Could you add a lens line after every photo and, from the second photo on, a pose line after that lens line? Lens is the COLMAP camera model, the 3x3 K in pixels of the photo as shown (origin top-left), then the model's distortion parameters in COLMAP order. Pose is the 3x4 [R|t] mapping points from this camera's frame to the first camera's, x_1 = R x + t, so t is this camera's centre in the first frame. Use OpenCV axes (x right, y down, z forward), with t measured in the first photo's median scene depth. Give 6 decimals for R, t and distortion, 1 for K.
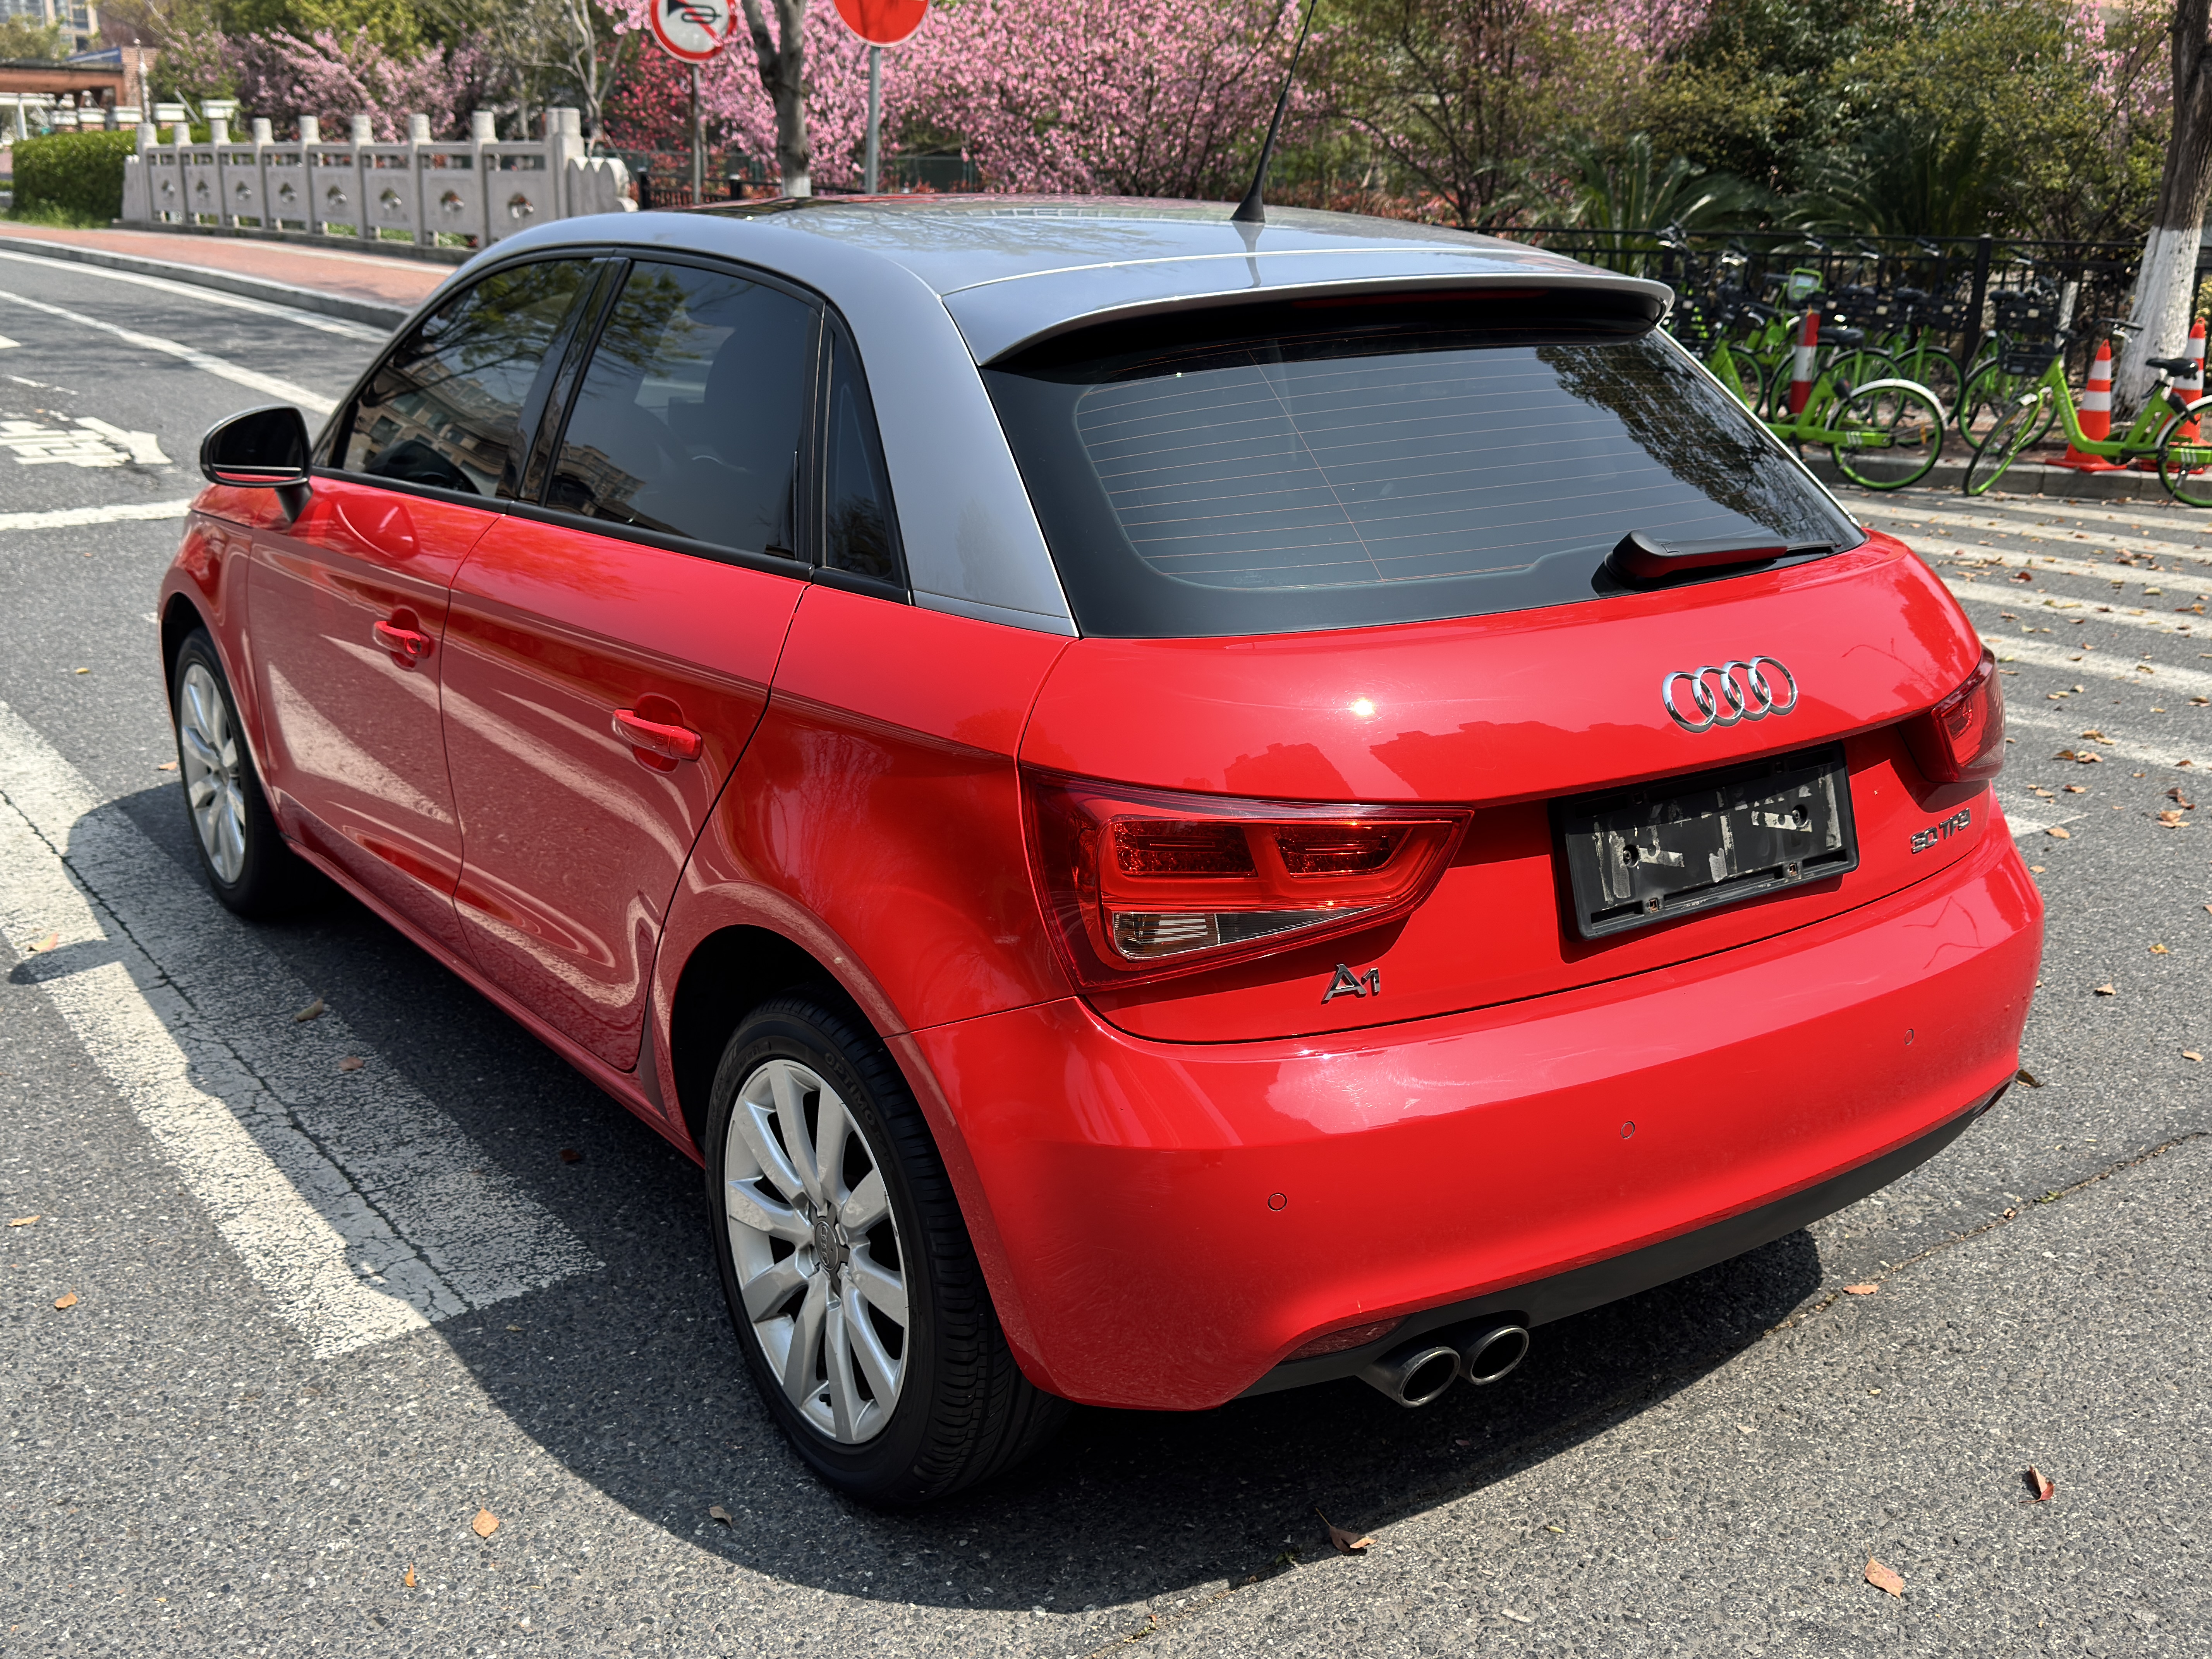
lens RADIAL K [[2229.9, 0, 1089.7], [0, 2229.9, 819.4], [0, 0, 1]] dist [0.128860, -0.262954]
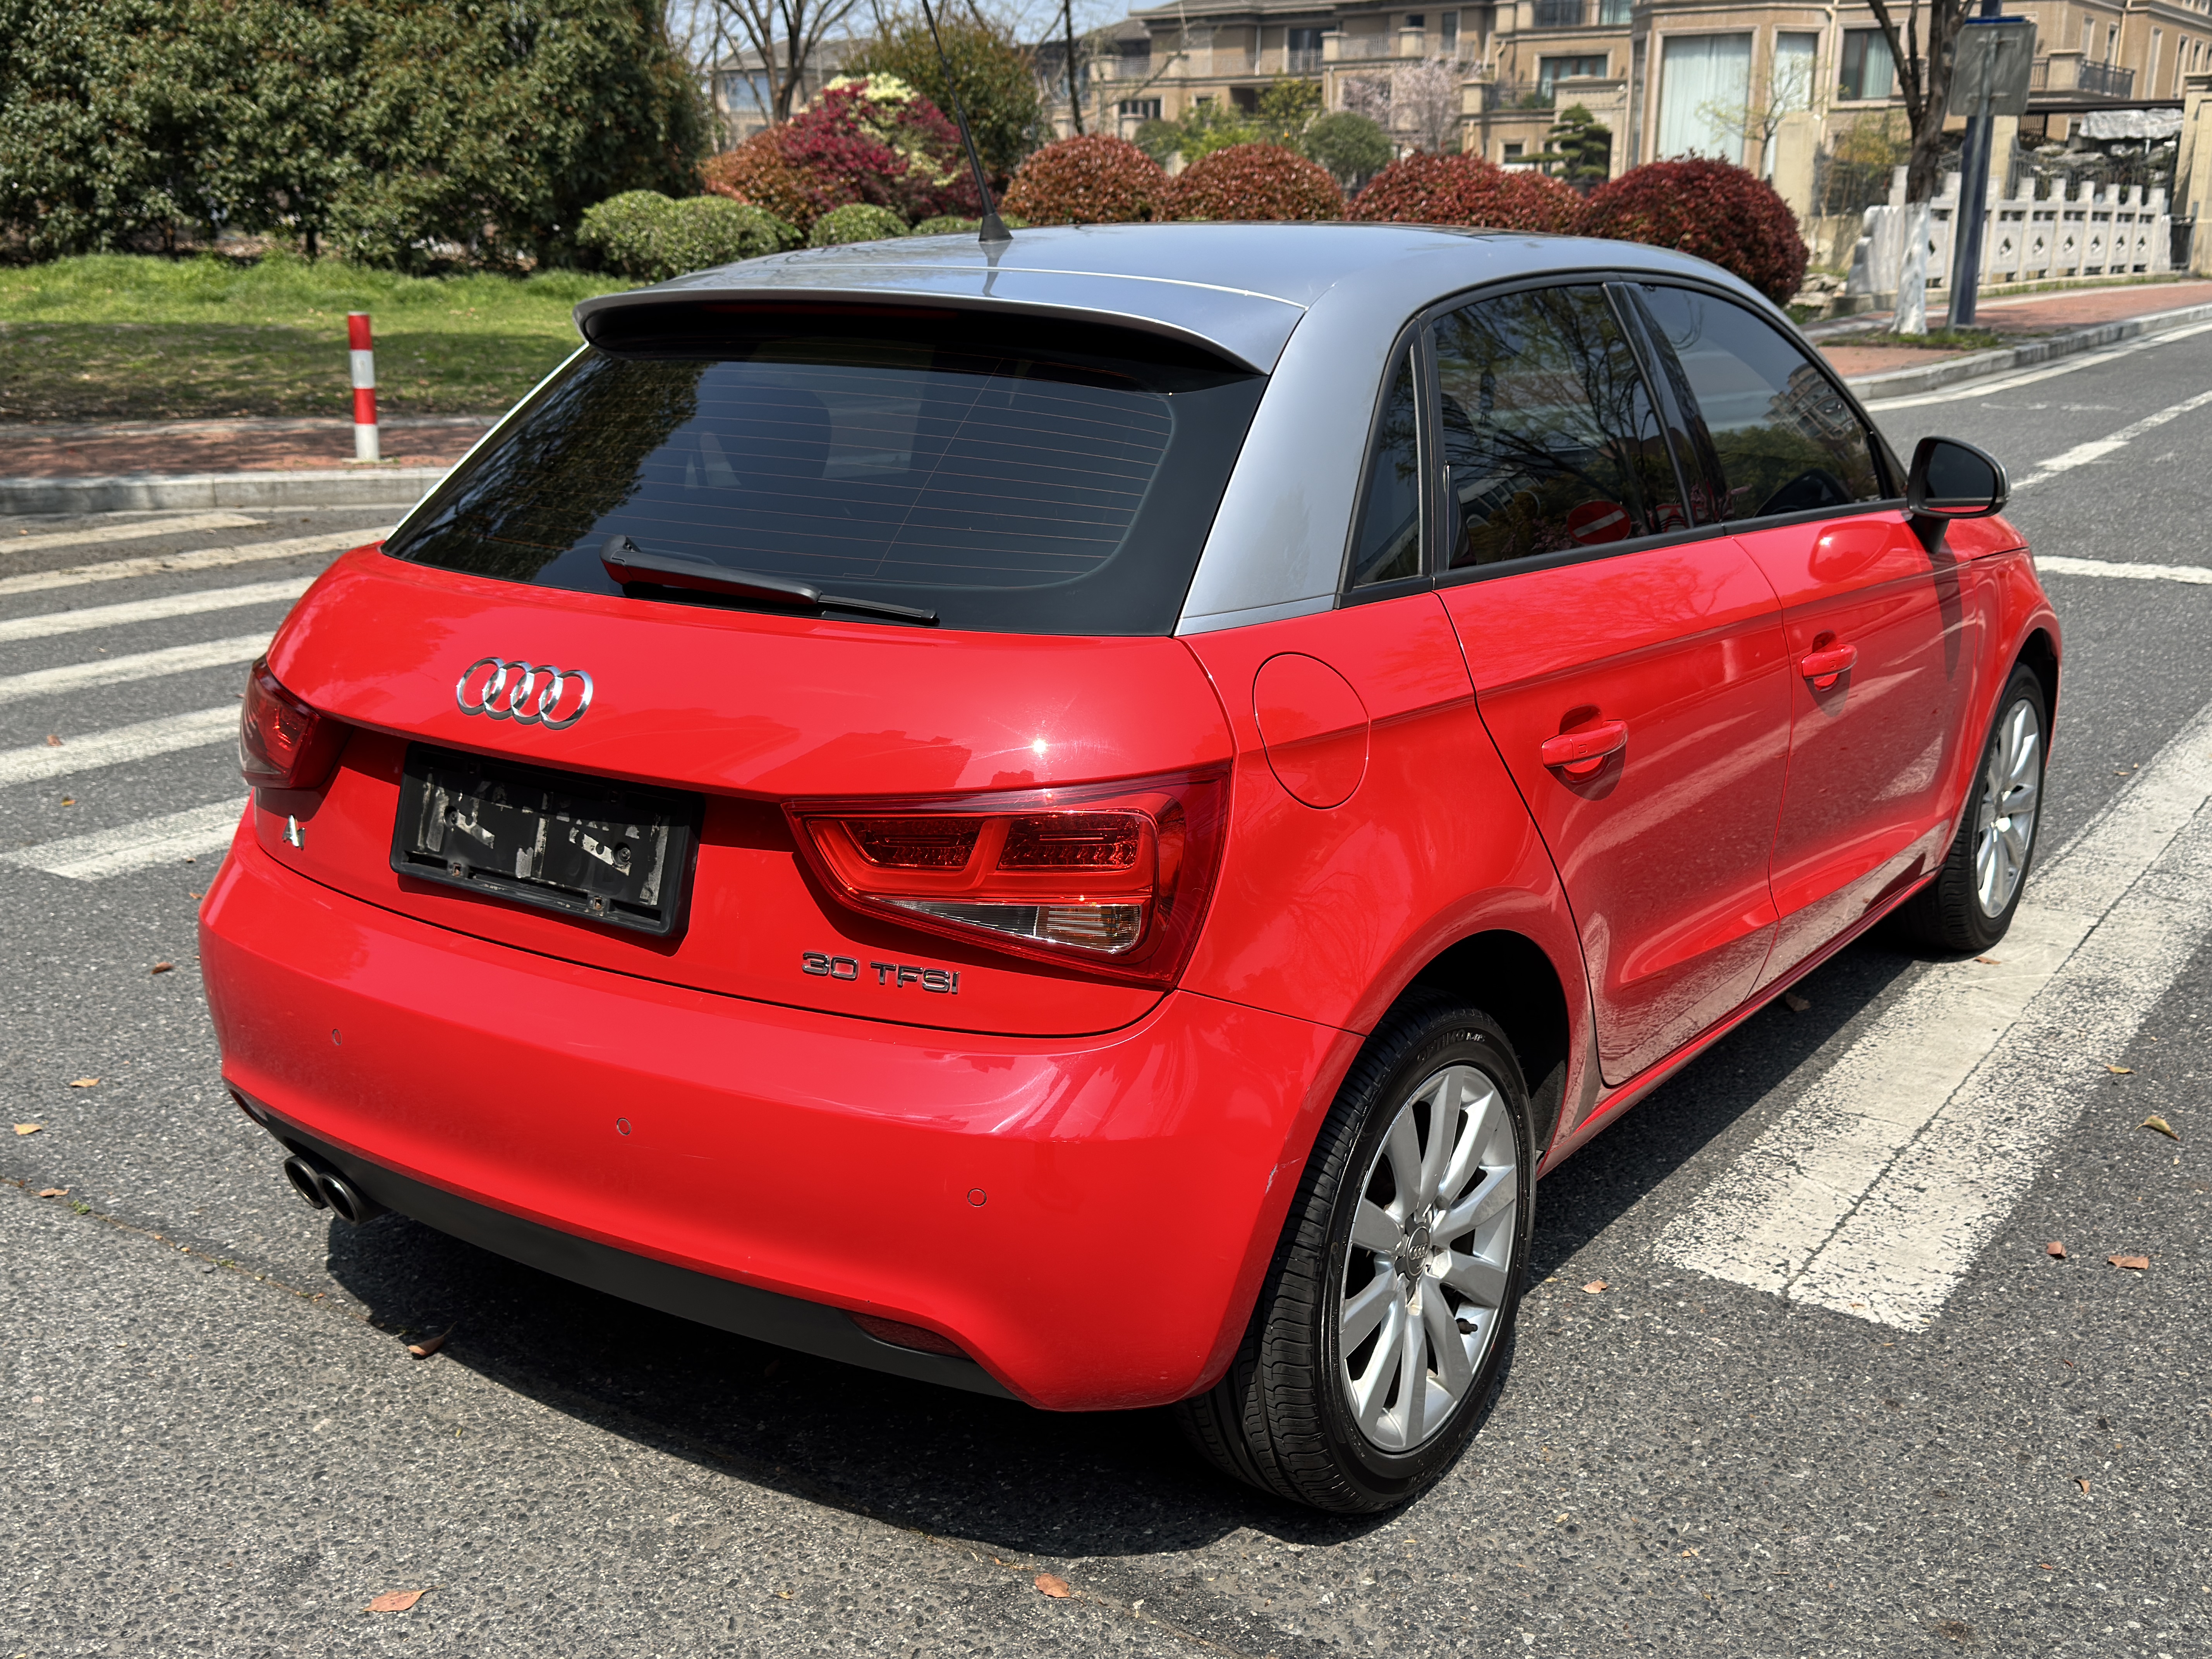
lens RADIAL K [[2191.4, 0, 1033.5], [0, 2191.4, 834.4], [0, 0, 1]] dist [0.138854, -0.259676]
pose [[0.318527, 0.239225, -0.917230, 0.154330], [-0.258377, 0.952902, 0.158802, -0.025509], [0.912021, 0.186409, 0.365336, 0.103840]]
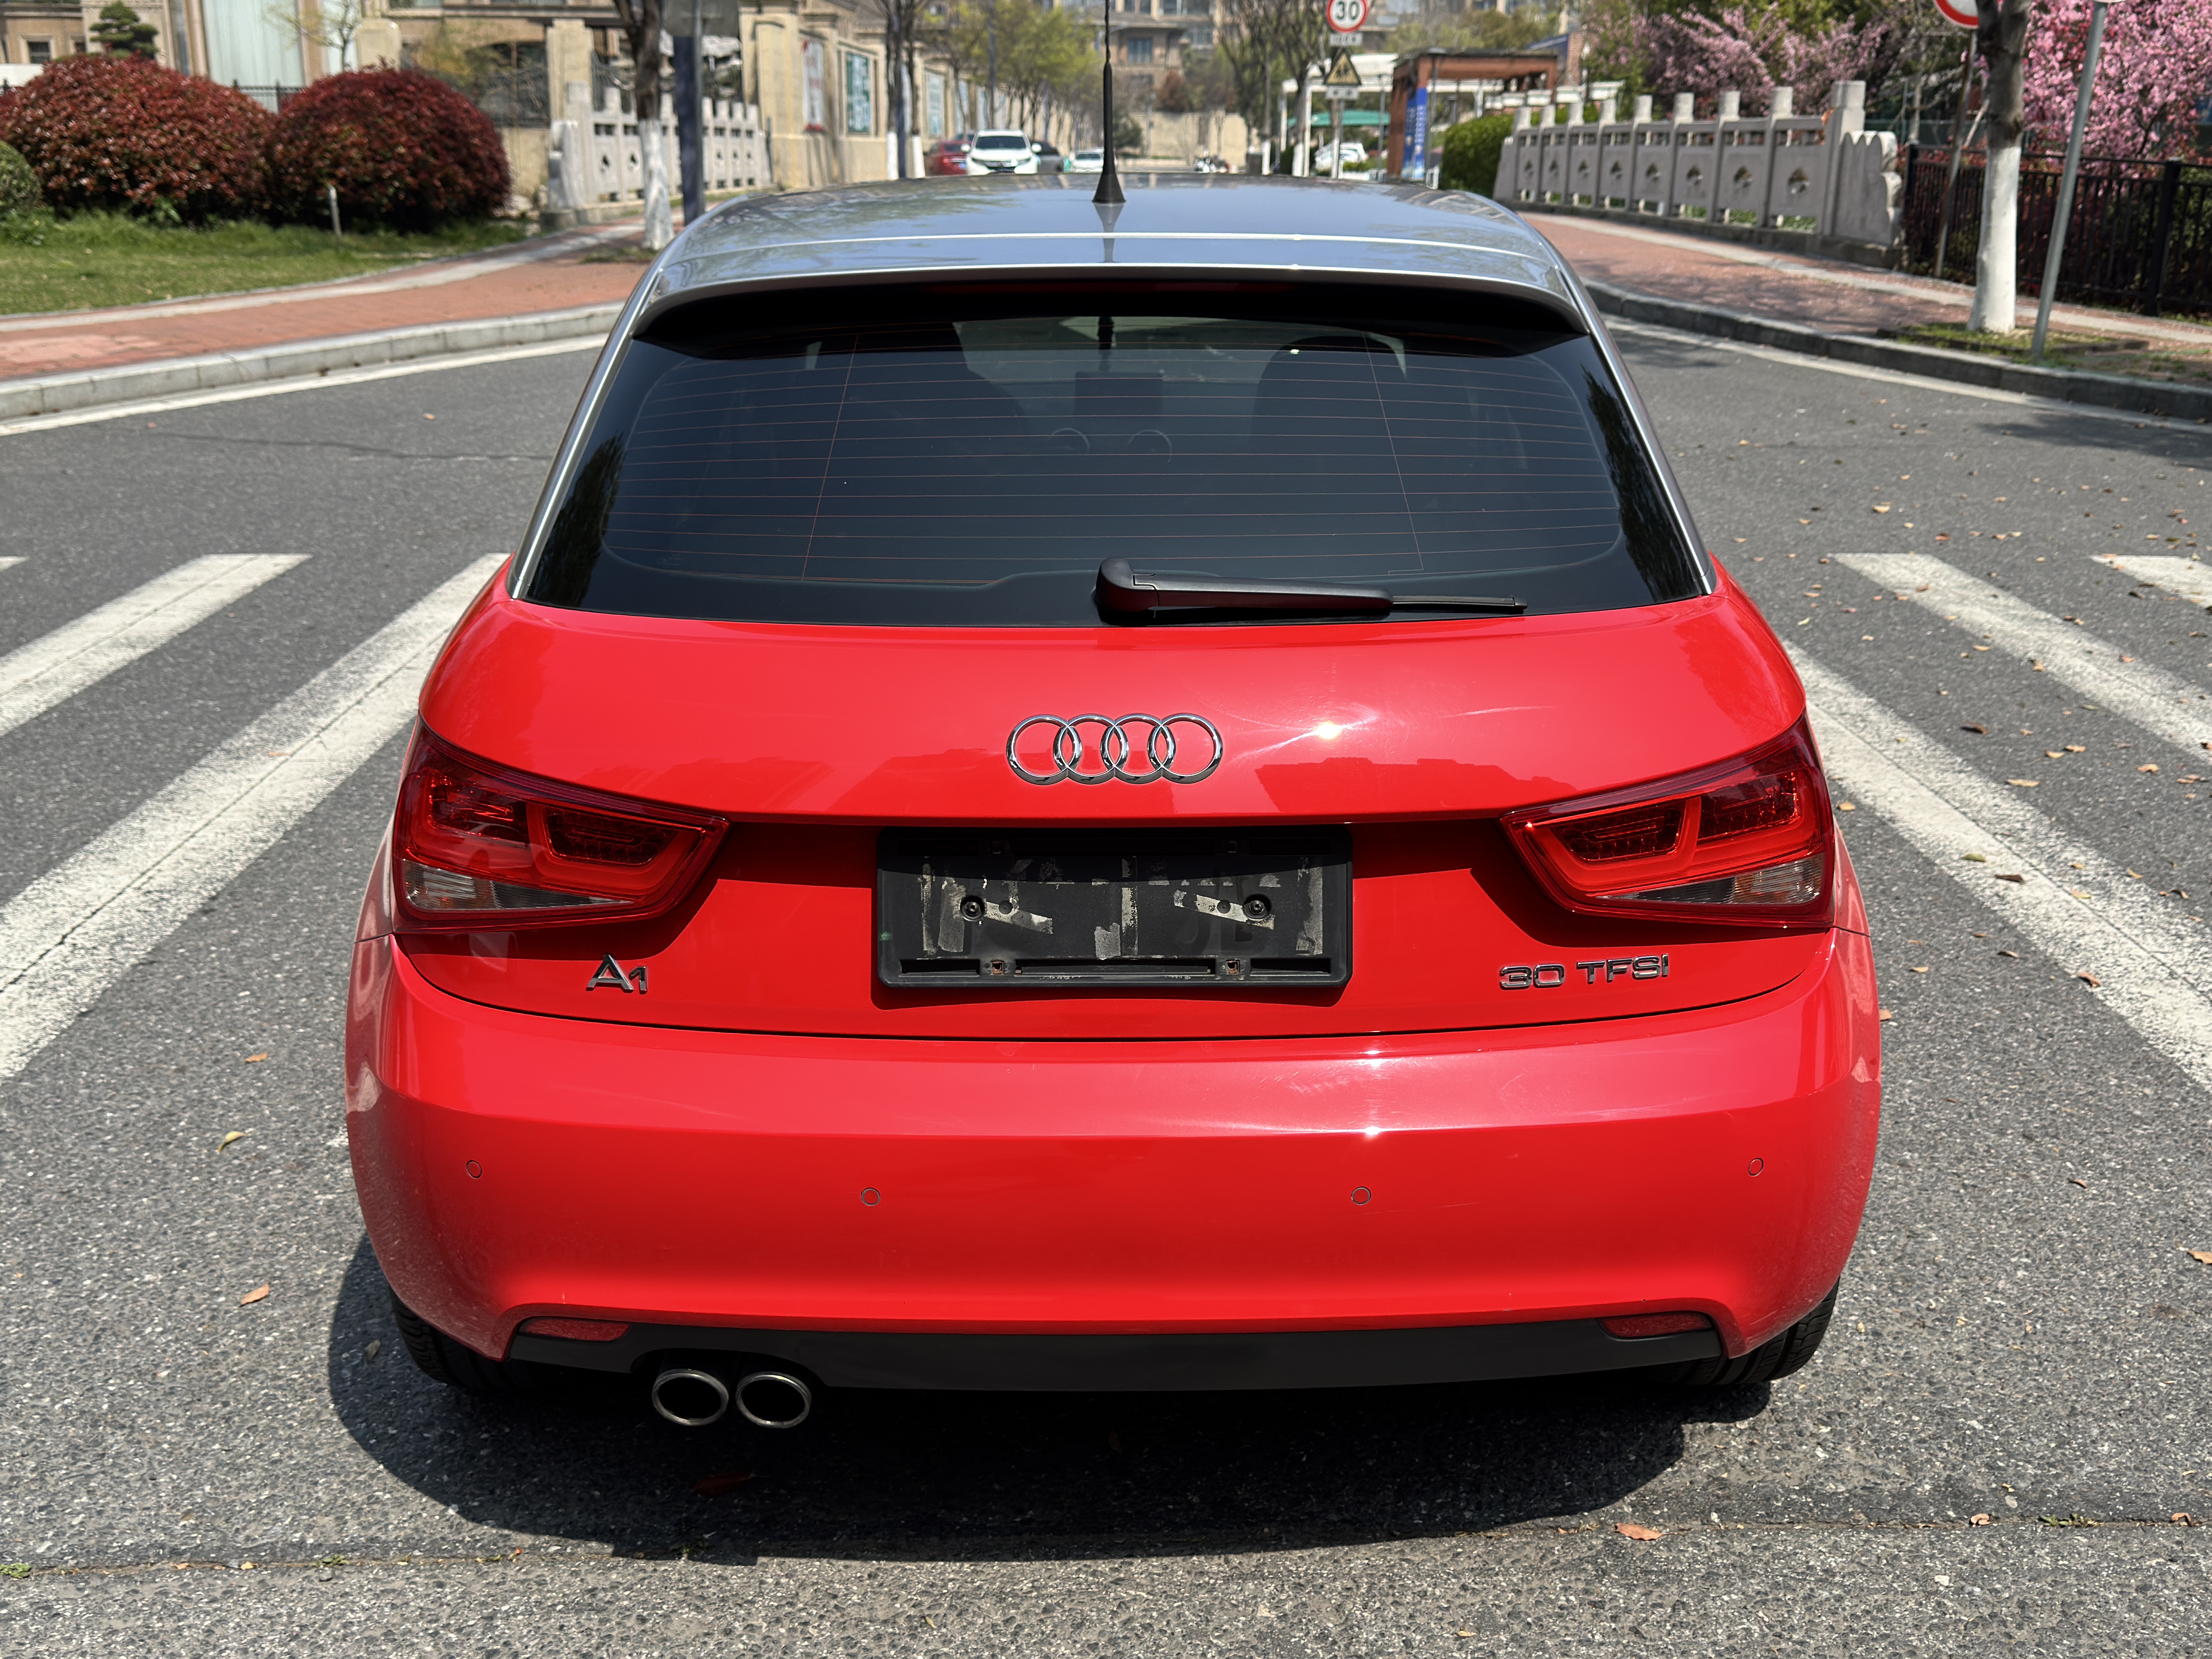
lens RADIAL K [[2229.9, 0, 1089.7], [0, 2229.9, 819.4], [0, 0, 1]] dist [0.128860, -0.262954]
pose [[0.815697, 0.158878, -0.556234, 0.092600], [-0.153524, 0.986520, 0.056644, -0.009264], [0.557736, 0.039191, 0.829093, 0.032950]]
